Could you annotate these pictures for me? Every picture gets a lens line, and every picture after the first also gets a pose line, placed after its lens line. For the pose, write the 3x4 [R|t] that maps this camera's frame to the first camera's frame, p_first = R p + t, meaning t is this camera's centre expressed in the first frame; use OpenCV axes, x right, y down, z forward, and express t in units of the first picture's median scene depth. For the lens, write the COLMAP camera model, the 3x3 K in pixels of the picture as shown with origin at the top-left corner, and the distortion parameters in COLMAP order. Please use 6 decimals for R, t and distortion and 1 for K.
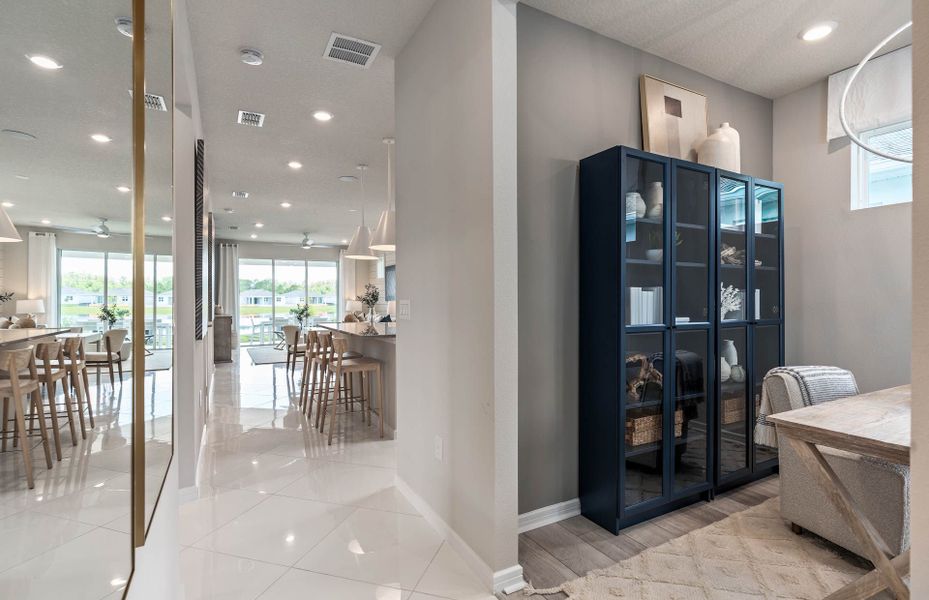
lens RADIAL K [[449.1, 0, 464.5], [0, 449.1, 300.0], [0, 0, 1]] dist [-0.001190, -0.000042]
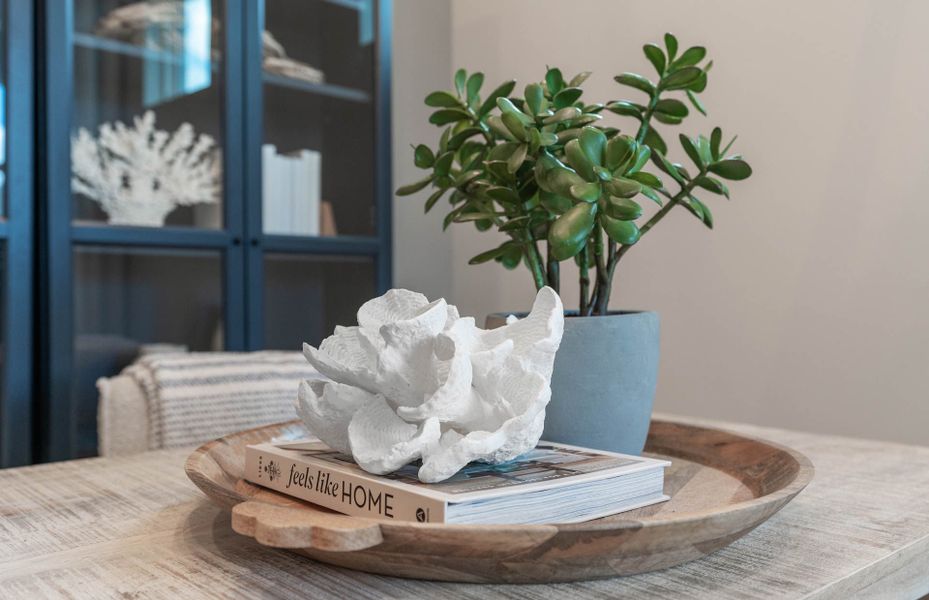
lens RADIAL K [[845.7, 0, 464.5], [0, 845.7, 300.0], [0, 0, 1]] dist [0.009140, 0.006365]
pose [[0.970713, 0.000147, 0.240242, 0.642435], [-0.000606, 0.999998, 0.001839, 0.093065], [-0.240241, -0.001931, 0.970711, 0.355800]]
